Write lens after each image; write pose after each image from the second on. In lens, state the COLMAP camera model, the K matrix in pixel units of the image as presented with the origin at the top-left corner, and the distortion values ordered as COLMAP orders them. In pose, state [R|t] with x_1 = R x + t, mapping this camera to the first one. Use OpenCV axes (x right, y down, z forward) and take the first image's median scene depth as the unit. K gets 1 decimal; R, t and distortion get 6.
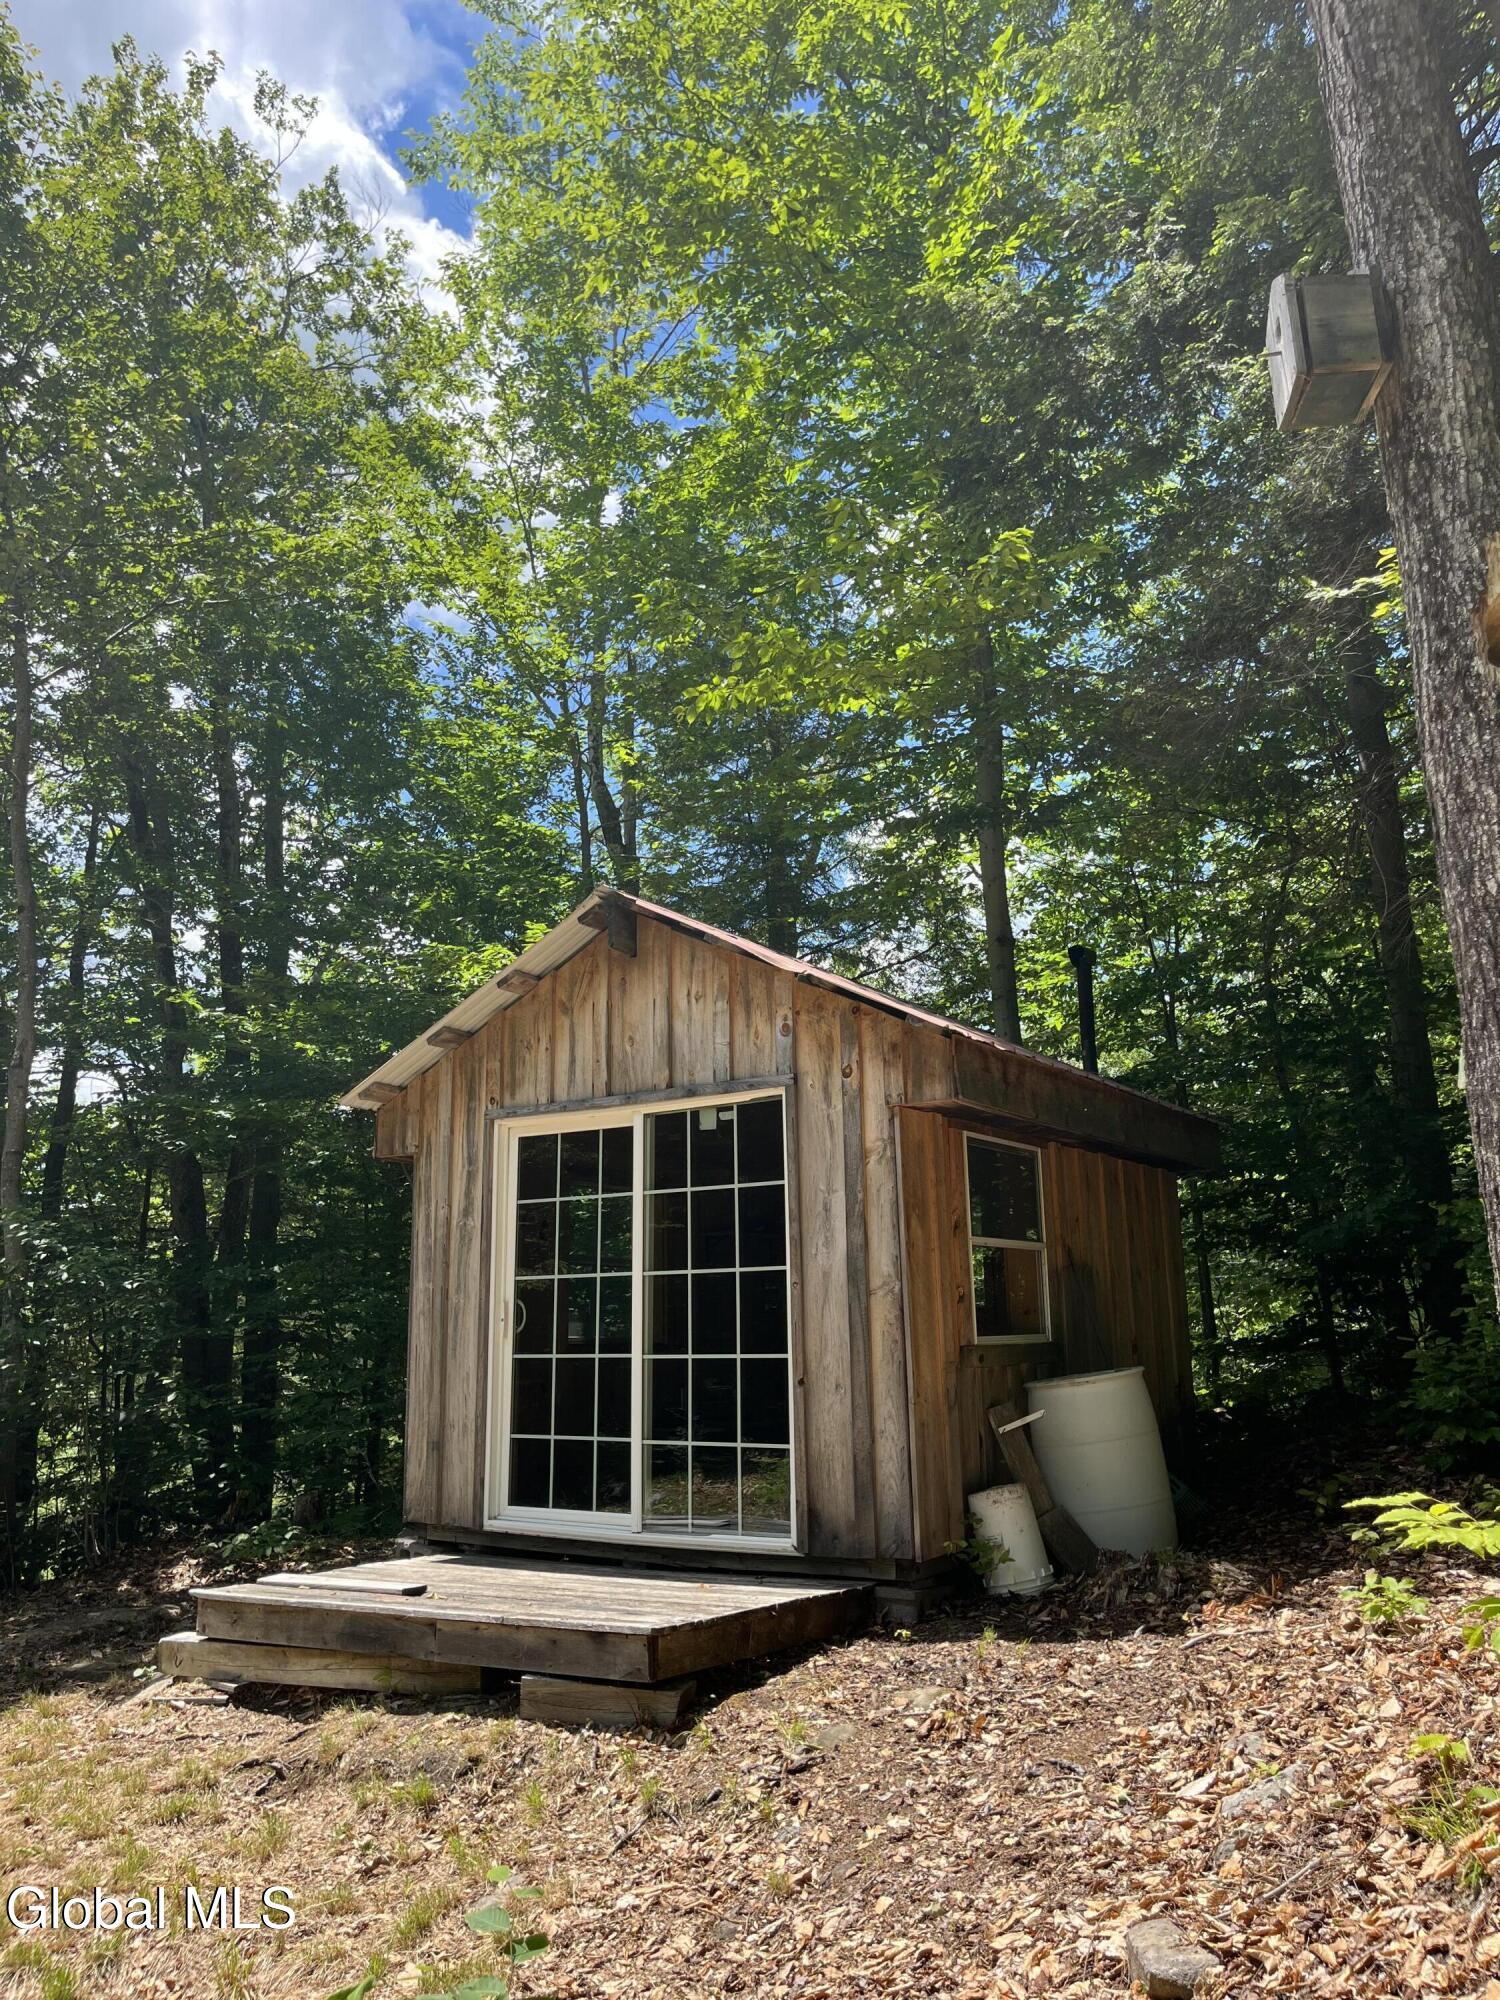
lens RADIAL K [[1533.5, 0, 748.4], [0, 1533.5, 1008.6], [0, 0, 1]] dist [0.010613, -0.003847]
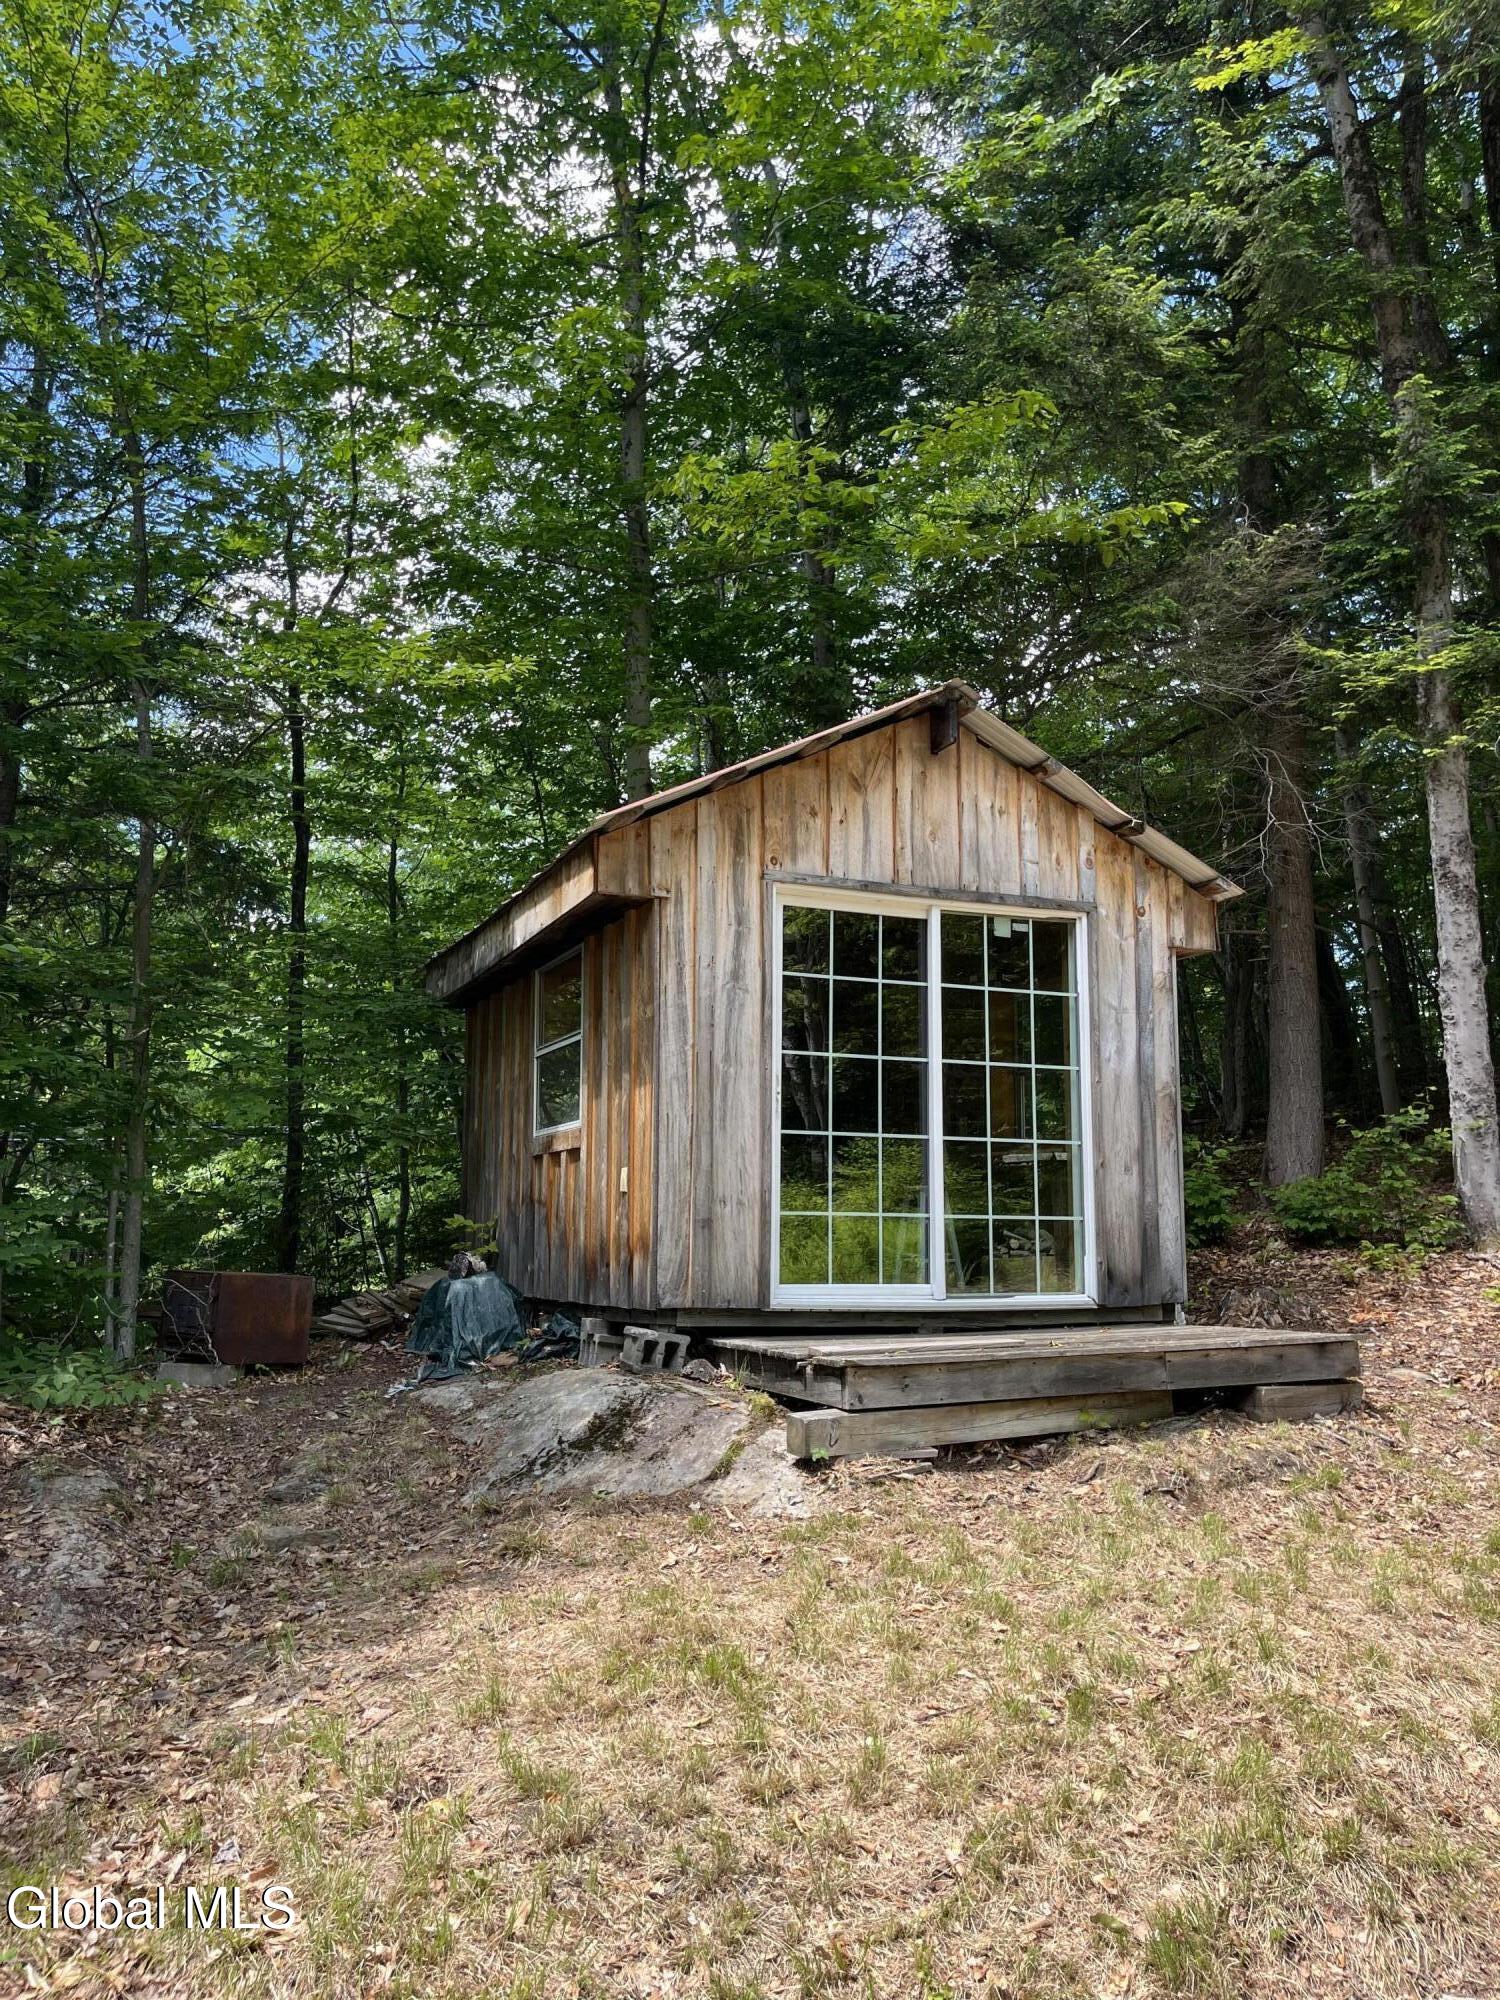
lens RADIAL K [[1533.5, 0, 749.3], [0, 1533.5, 988.5], [0, 0, 1]] dist [0.010613, -0.003847]
pose [[0.570791, 0.141999, 0.808724, -1.005858], [-0.181832, 0.982338, -0.044147, 0.195805], [-0.800709, -0.121853, 0.586530, 0.496985]]
